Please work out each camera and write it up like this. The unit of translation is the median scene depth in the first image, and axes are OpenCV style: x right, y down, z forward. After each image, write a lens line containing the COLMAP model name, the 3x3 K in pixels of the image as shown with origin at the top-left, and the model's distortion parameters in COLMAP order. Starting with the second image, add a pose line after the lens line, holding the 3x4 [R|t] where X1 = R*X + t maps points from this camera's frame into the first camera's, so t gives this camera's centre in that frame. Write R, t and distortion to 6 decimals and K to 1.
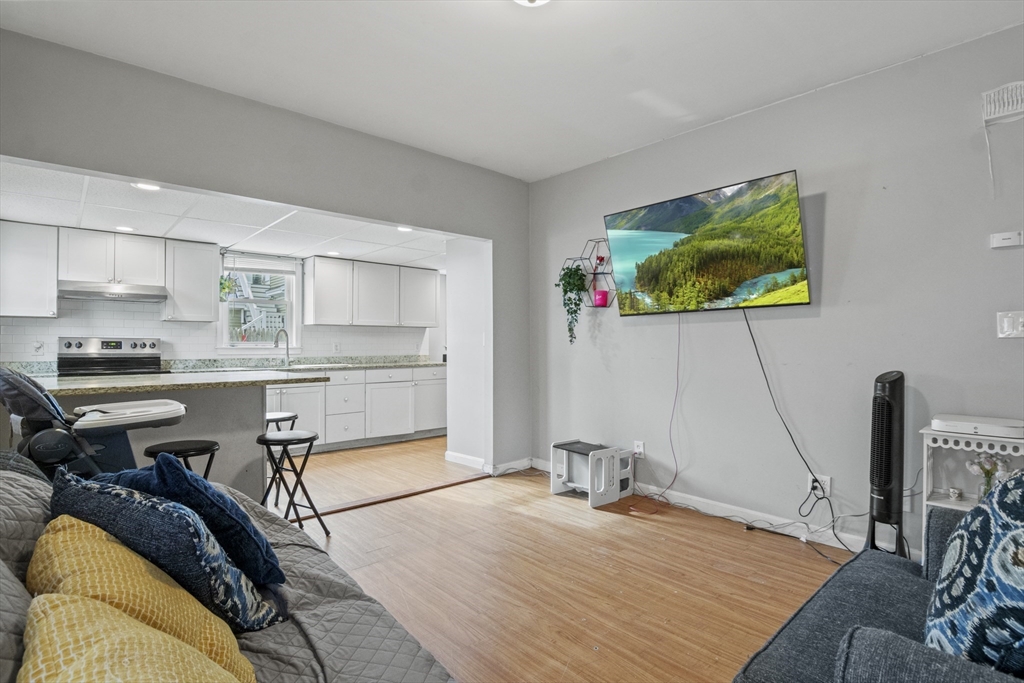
lens RADIAL K [[507.0, 0, 503.4], [0, 507.0, 339.0], [0, 0, 1]] dist [-0.021889, -0.001026]
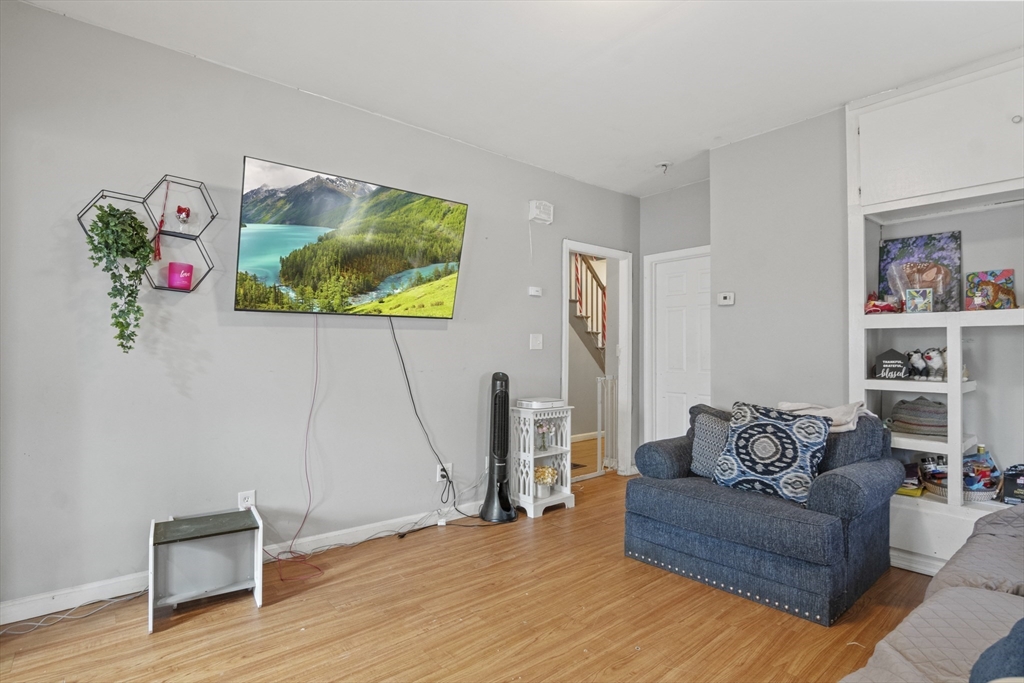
lens RADIAL K [[507.0, 0, 531.5], [0, 507.0, 343.0], [0, 0, 1]] dist [-0.021889, -0.001026]
pose [[0.008063, 0.018743, 0.999792, -0.466683], [-0.014870, 0.999716, -0.018622, 0.005038], [-0.999857, -0.014717, 0.008339, 0.658401]]
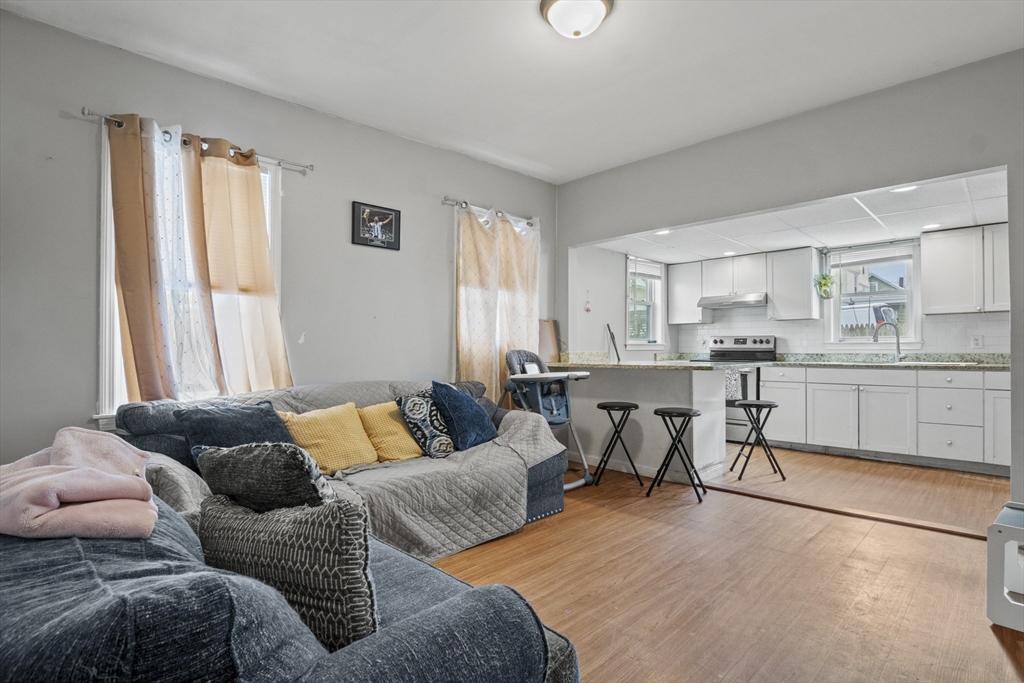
lens RADIAL K [[507.0, 0, 530.2], [0, 507.0, 352.4], [0, 0, 1]] dist [-0.021889, -0.001026]
pose [[0.077817, 0.009324, -0.996924, 0.680985], [0.018553, 0.999770, 0.010799, 0.022182], [0.996795, -0.019337, 0.077627, 0.456055]]
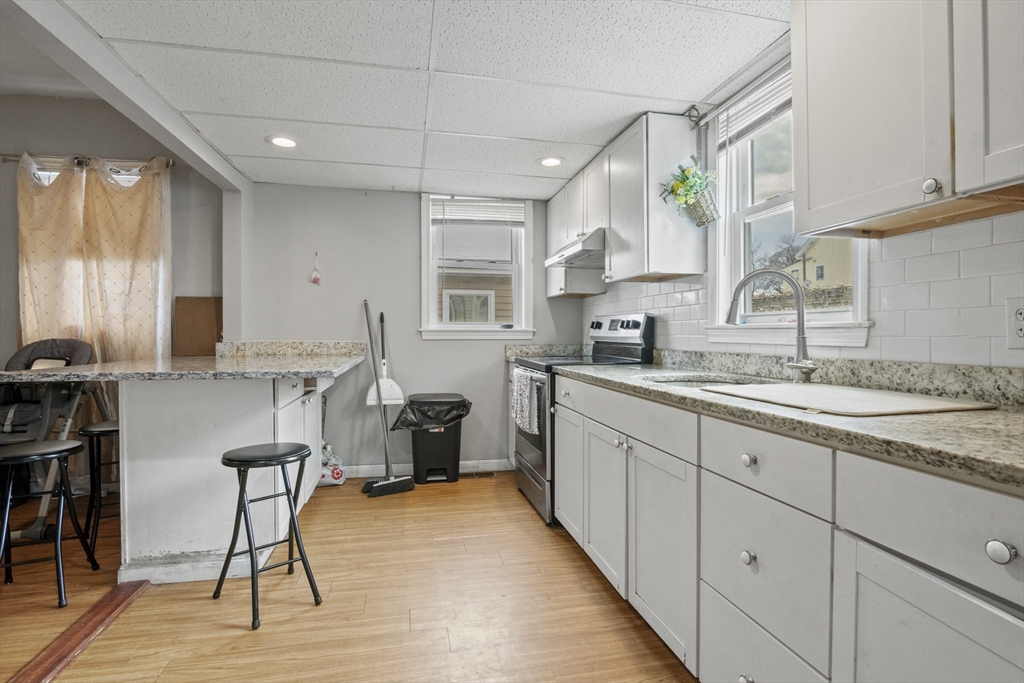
lens RADIAL K [[507.0, 0, 526.9], [0, 507.0, 341.0], [0, 0, 1]] dist [-0.021889, -0.001026]
pose [[-0.473124, 0.013518, -0.880892, -0.123249], [0.013405, 0.999877, 0.008144, 0.036792], [0.880894, -0.007955, -0.473247, 1.650462]]
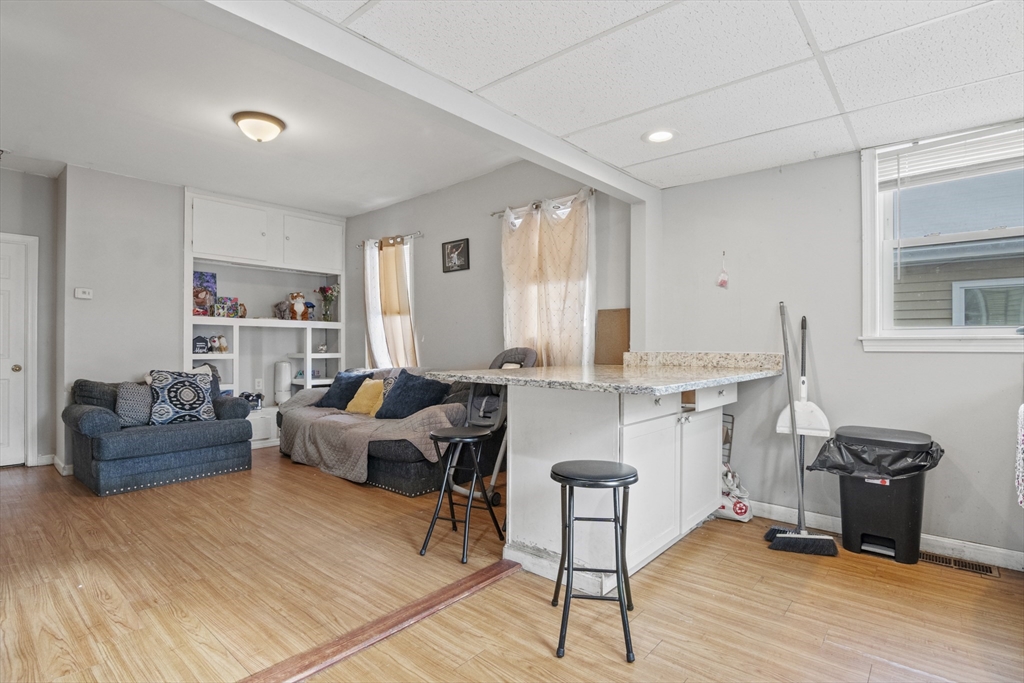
lens RADIAL K [[507.0, 0, 511.3], [0, 507.0, 345.8], [0, 0, 1]] dist [-0.021889, -0.001026]
pose [[-0.990937, 0.000894, -0.134326, -0.332847], [0.002539, 0.999924, -0.012073, 0.038463], [0.134305, -0.012304, -0.990864, 1.636680]]
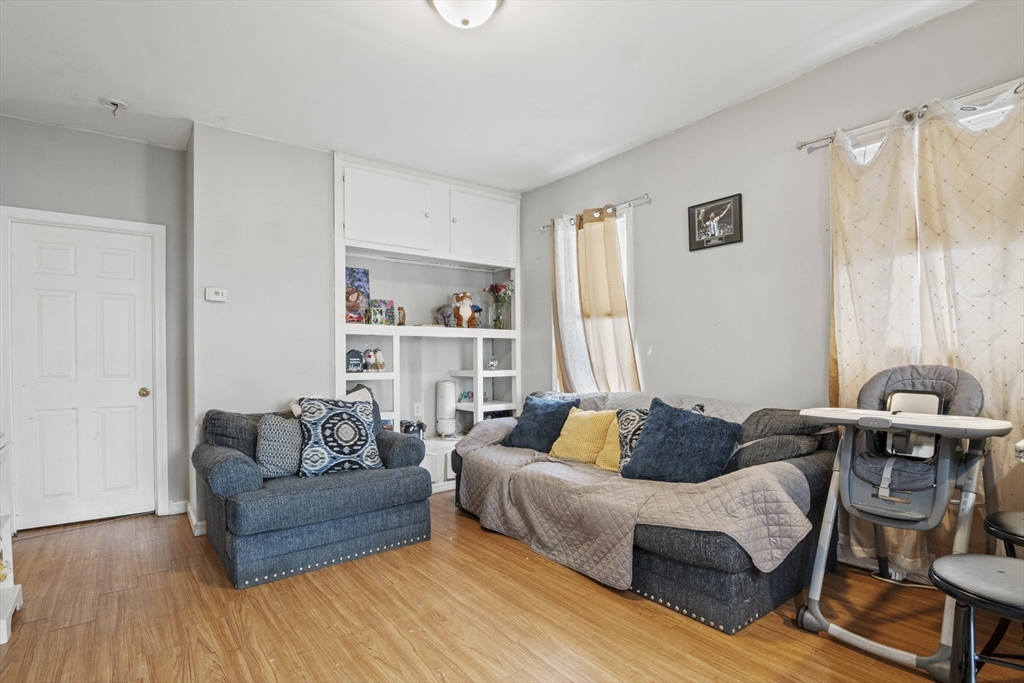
lens RADIAL K [[507.0, 0, 513.6], [0, 507.0, 367.0], [0, 0, 1]] dist [-0.021889, -0.001026]
pose [[-0.997766, 0.006481, 0.066492, -0.063671], [0.006976, 0.999950, 0.007216, 0.023401], [-0.066441, 0.007663, -0.997761, 1.171482]]
